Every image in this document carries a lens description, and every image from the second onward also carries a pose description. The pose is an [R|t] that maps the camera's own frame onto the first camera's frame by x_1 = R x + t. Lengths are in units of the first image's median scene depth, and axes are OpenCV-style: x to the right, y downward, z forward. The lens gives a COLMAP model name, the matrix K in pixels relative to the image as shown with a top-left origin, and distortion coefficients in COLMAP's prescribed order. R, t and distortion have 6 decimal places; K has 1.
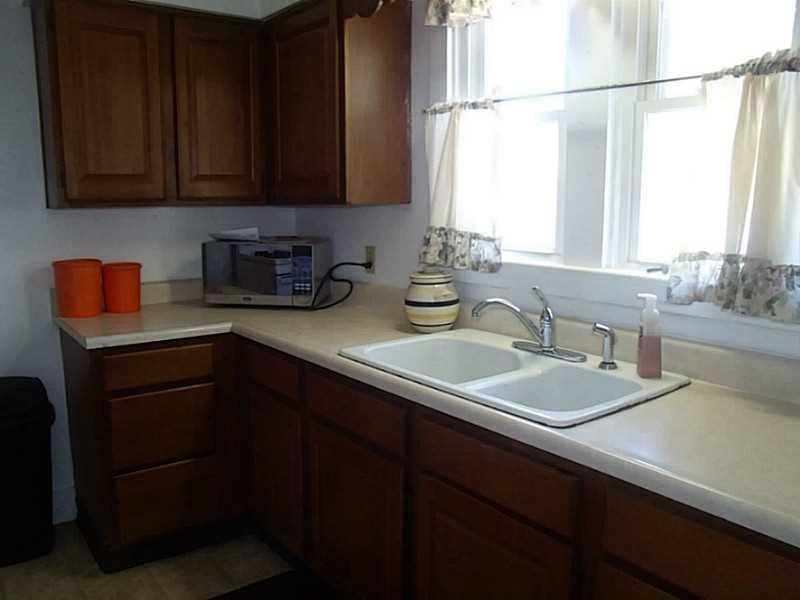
lens RADIAL K [[653.3, 0, 398.7], [0, 653.3, 296.1], [0, 0, 1]] dist [-0.016601, 0.000234]
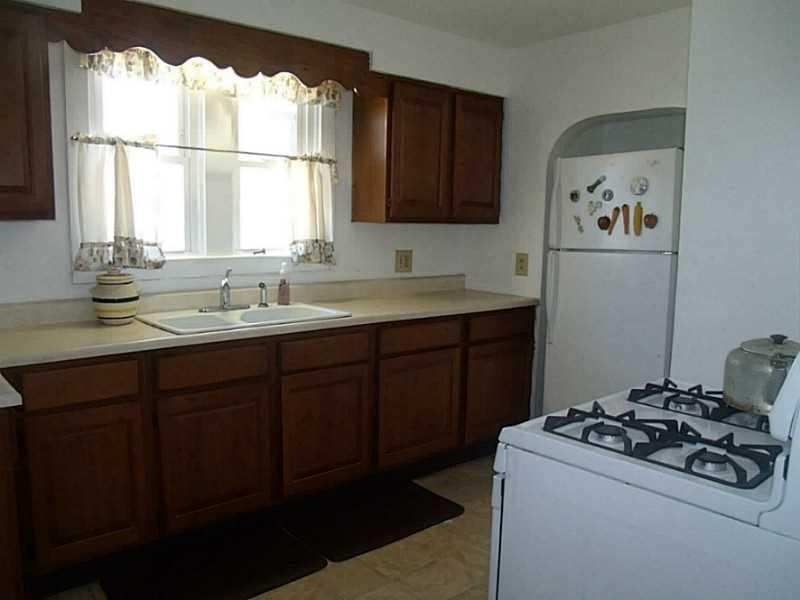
lens RADIAL K [[653.3, 0, 399.6], [0, 653.3, 300.1], [0, 0, 1]] dist [-0.016601, 0.000234]
pose [[-0.014336, -0.134612, 0.990795, -1.392262], [0.140295, 0.980824, 0.135287, -0.095779], [-0.990006, 0.140943, 0.004825, 0.566032]]
